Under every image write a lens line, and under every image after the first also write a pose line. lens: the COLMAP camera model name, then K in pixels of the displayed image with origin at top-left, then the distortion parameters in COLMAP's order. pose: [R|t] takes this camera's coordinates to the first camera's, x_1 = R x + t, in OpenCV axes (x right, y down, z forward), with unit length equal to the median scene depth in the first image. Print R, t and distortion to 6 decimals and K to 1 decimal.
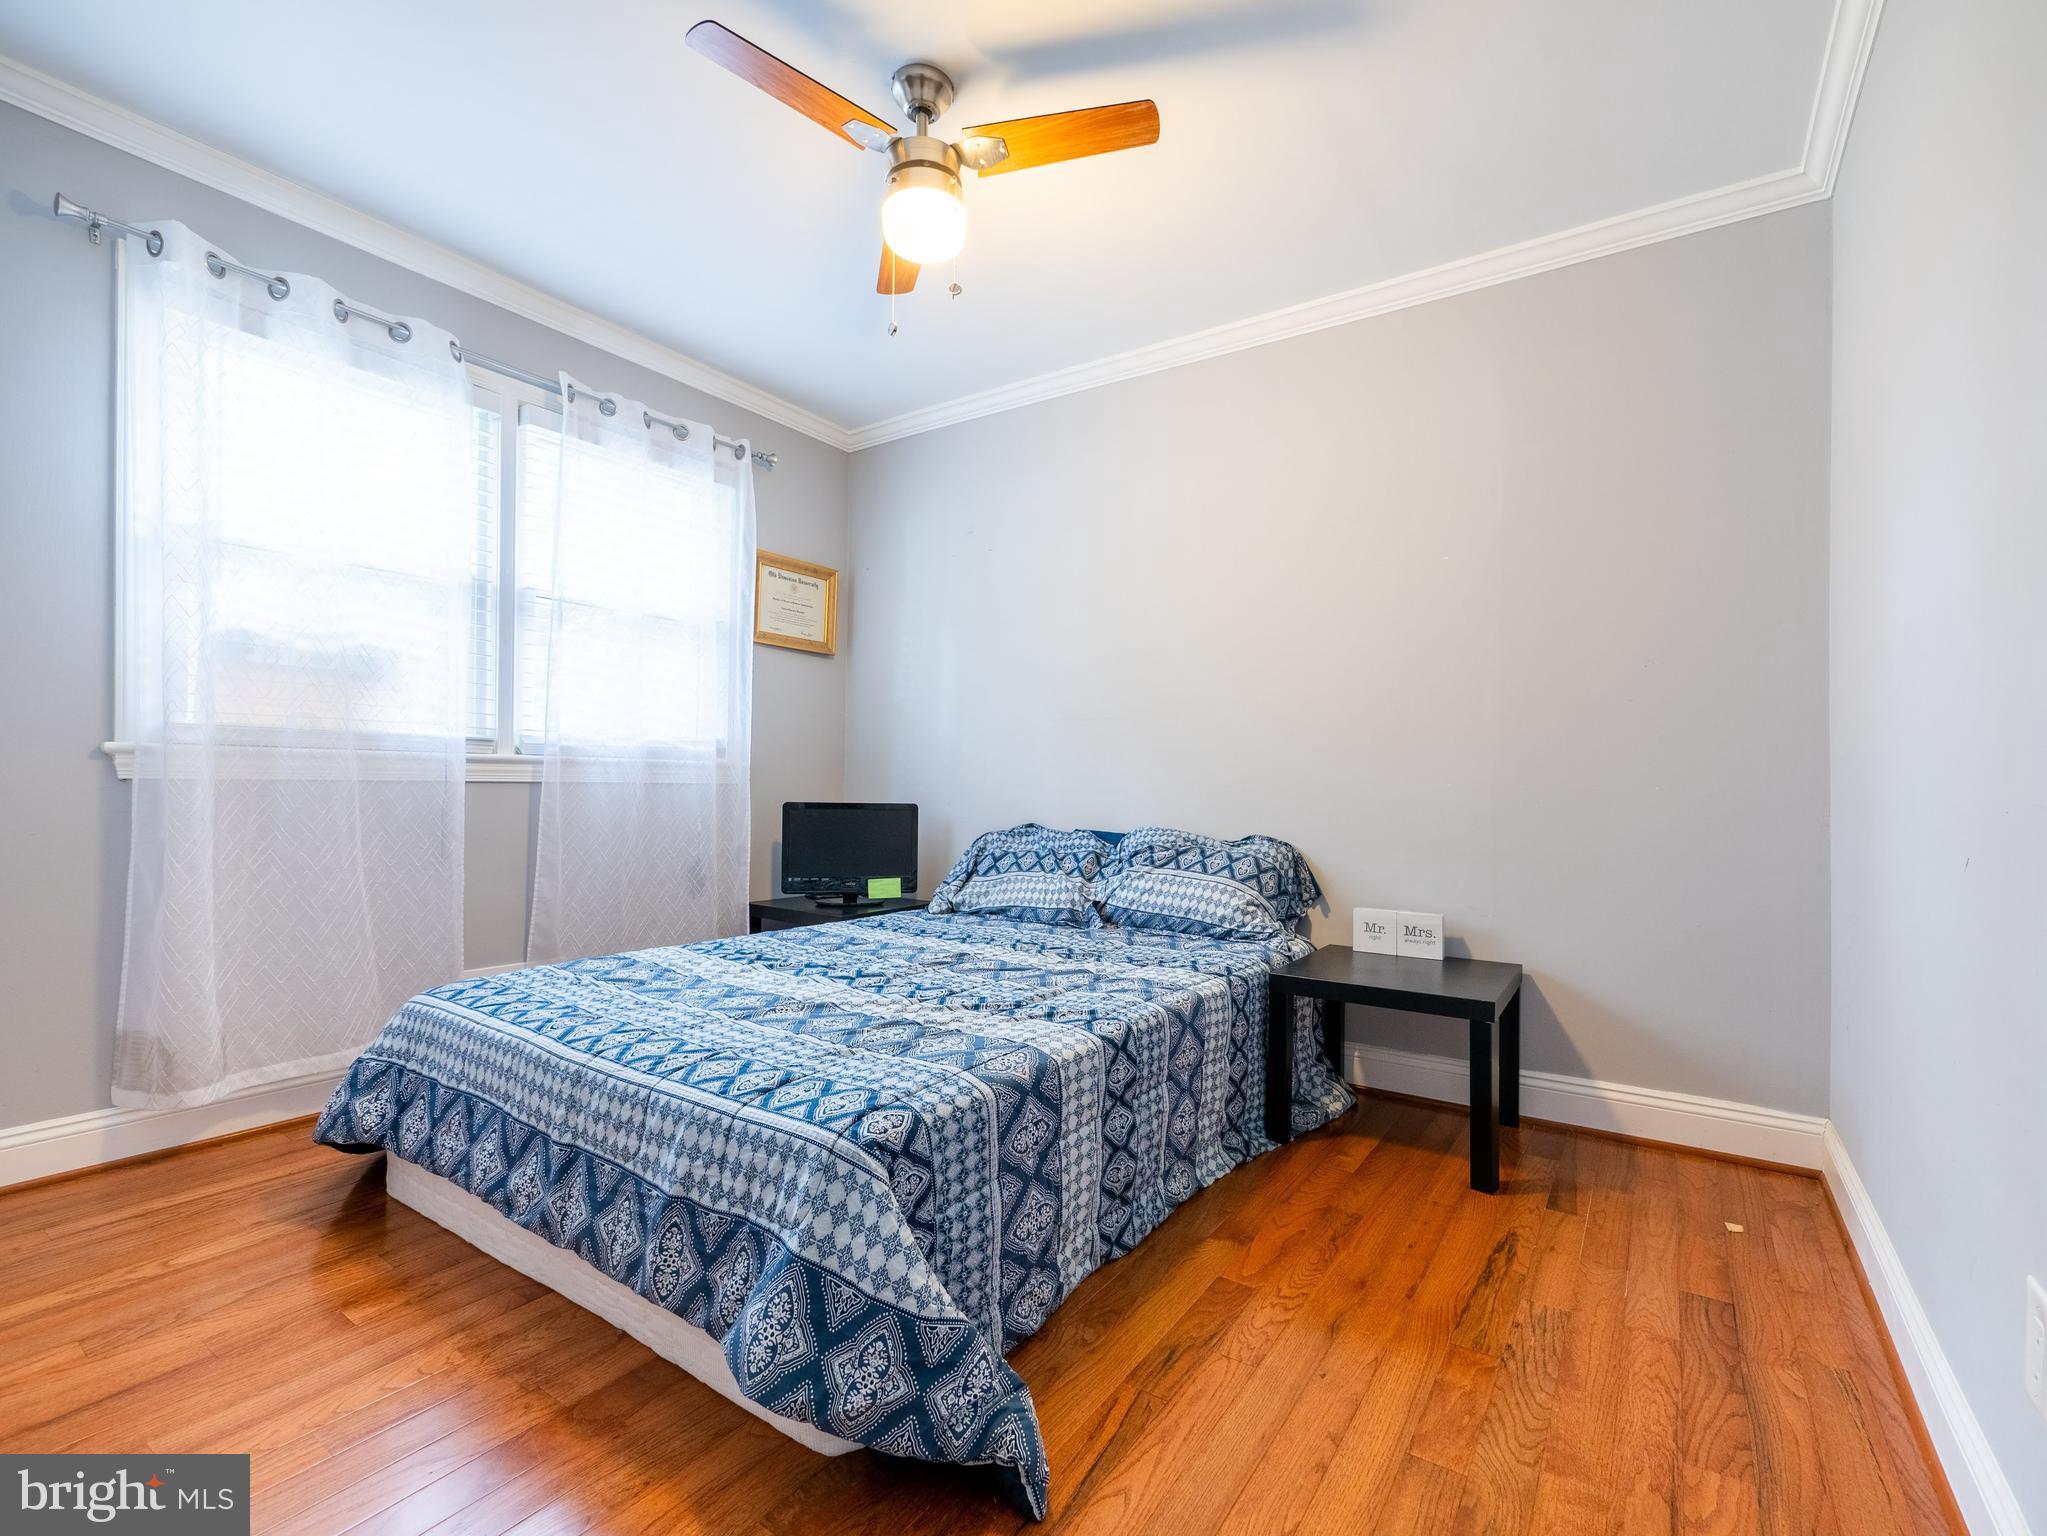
lens RADIAL K [[967.1, 0, 1023.5], [0, 967.1, 768.0], [0, 0, 1]] dist [0.000846, 0.000318]
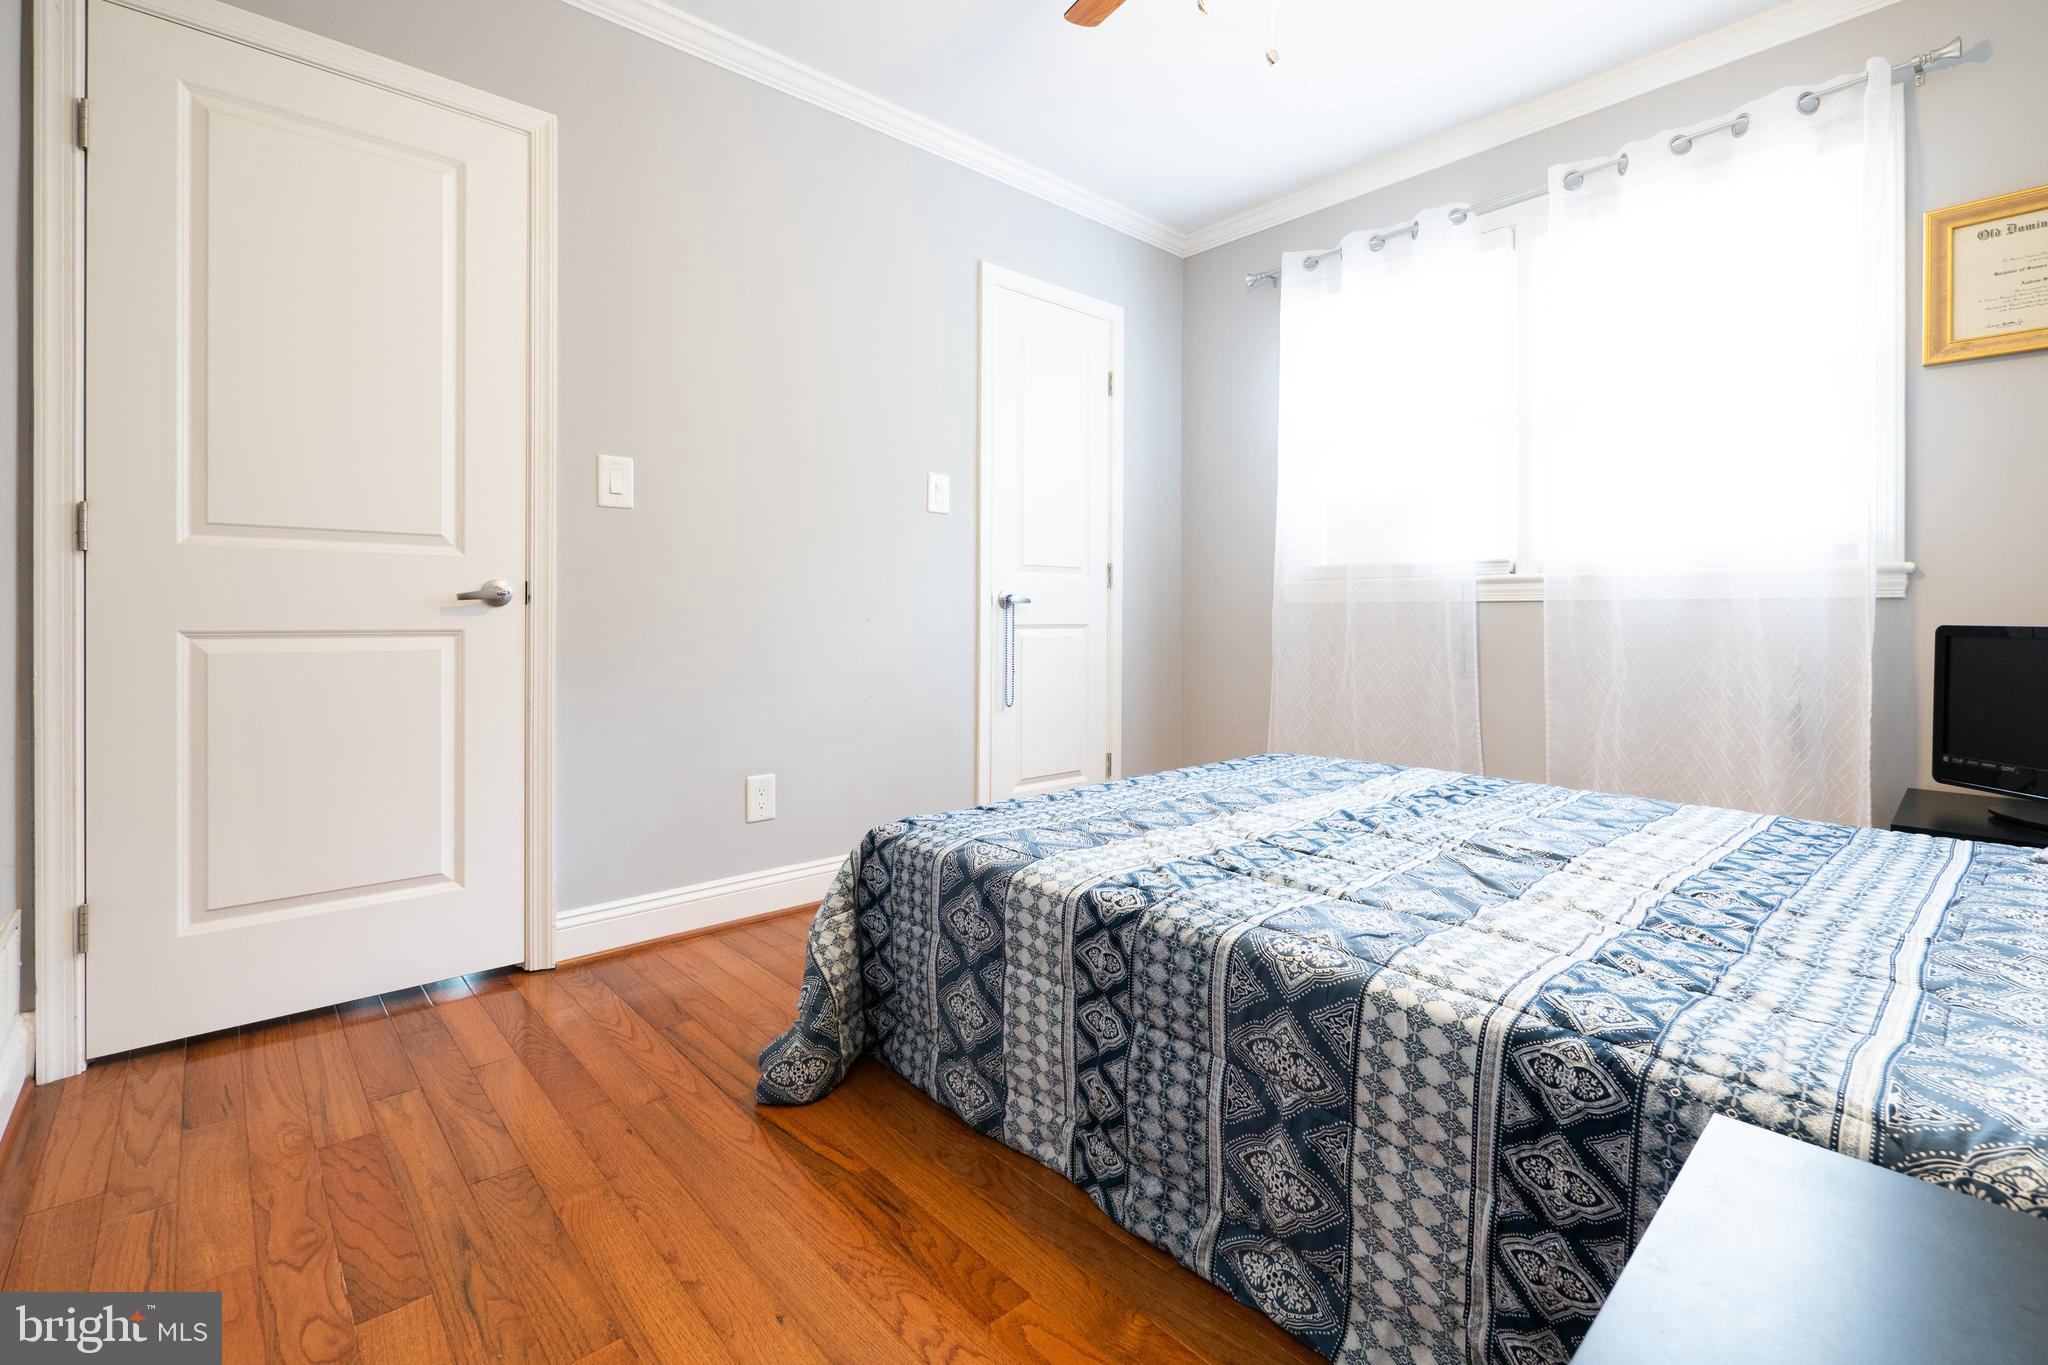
lens RADIAL K [[905.1, 0, 1028.3], [0, 905.1, 621.7], [0, 0, 1]] dist [0.000218, 0.000013]
pose [[-0.237050, -0.009585, -0.971450, 0.638249], [0.009050, 0.999886, -0.012074, 0.052934], [0.971455, -0.011654, -0.236936, 0.899401]]
